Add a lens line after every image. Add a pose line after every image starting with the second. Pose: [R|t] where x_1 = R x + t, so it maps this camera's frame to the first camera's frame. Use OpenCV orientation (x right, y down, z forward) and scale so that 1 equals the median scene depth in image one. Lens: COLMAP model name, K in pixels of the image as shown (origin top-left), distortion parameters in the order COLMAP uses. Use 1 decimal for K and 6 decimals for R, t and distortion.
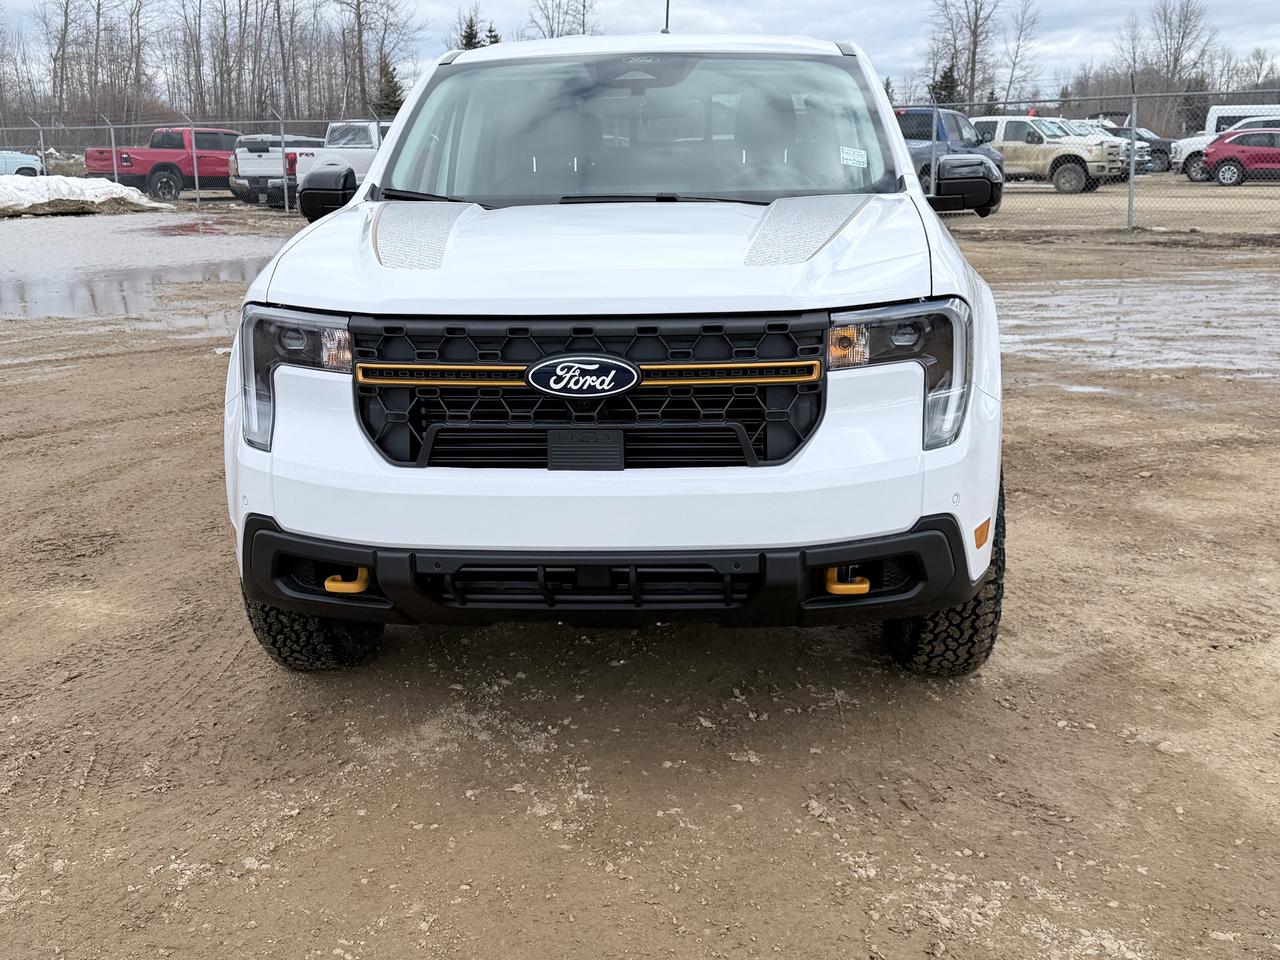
lens RADIAL K [[1442.6, 0, 636.6], [0, 1442.6, 481.1], [0, 0, 1]] dist [0.042525, 0.000000]
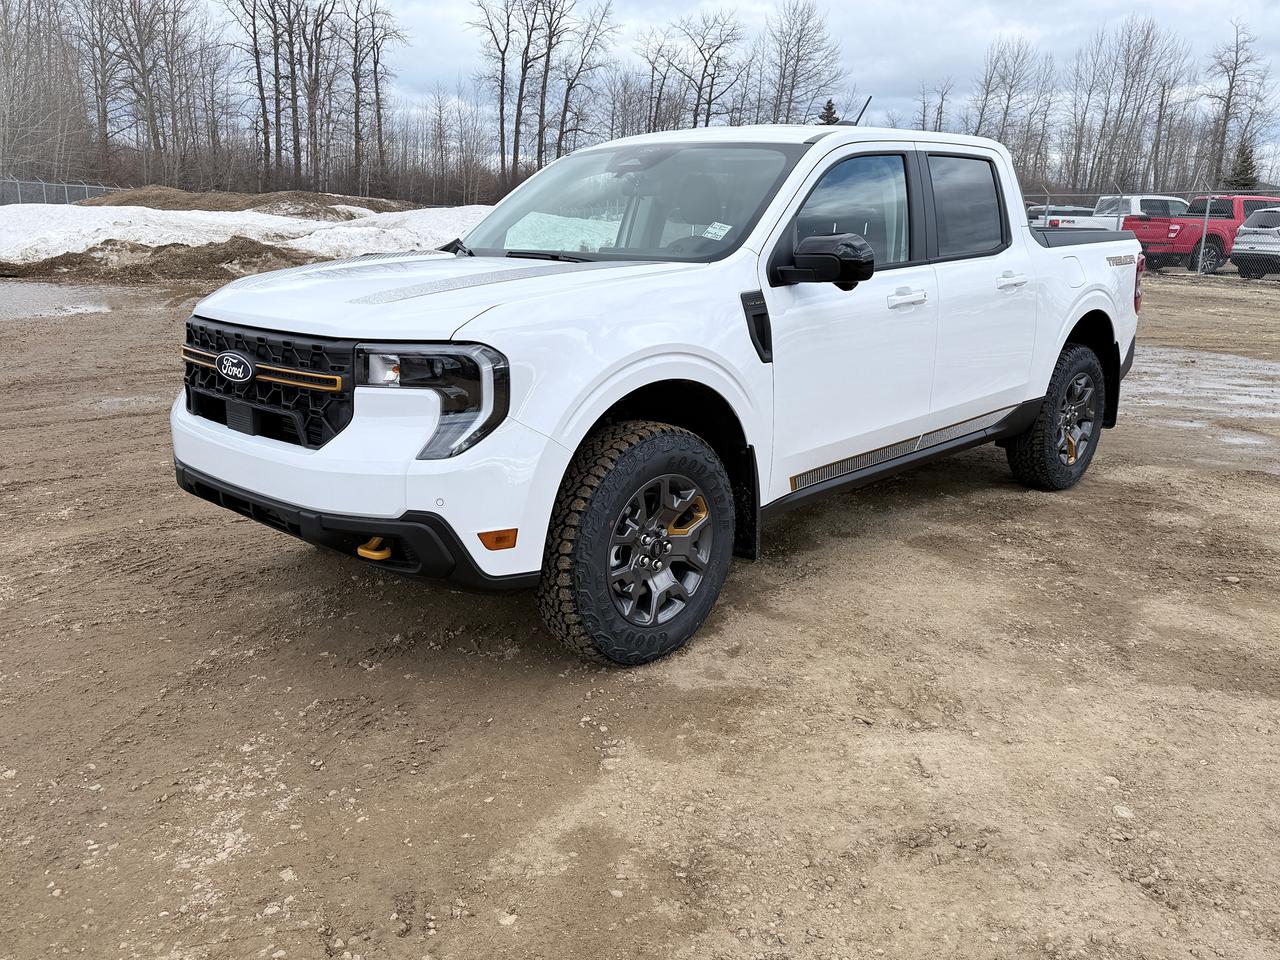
lens RADIAL K [[1078.7, 0, 644.1], [0, 1078.7, 480.7], [0, 0, 1]] dist [0.026332, -0.010213]
pose [[0.770343, 0.181756, -0.611176, 0.914592], [-0.171685, 0.982239, 0.075709, -0.106374], [0.614081, 0.046608, 0.787865, 0.368133]]
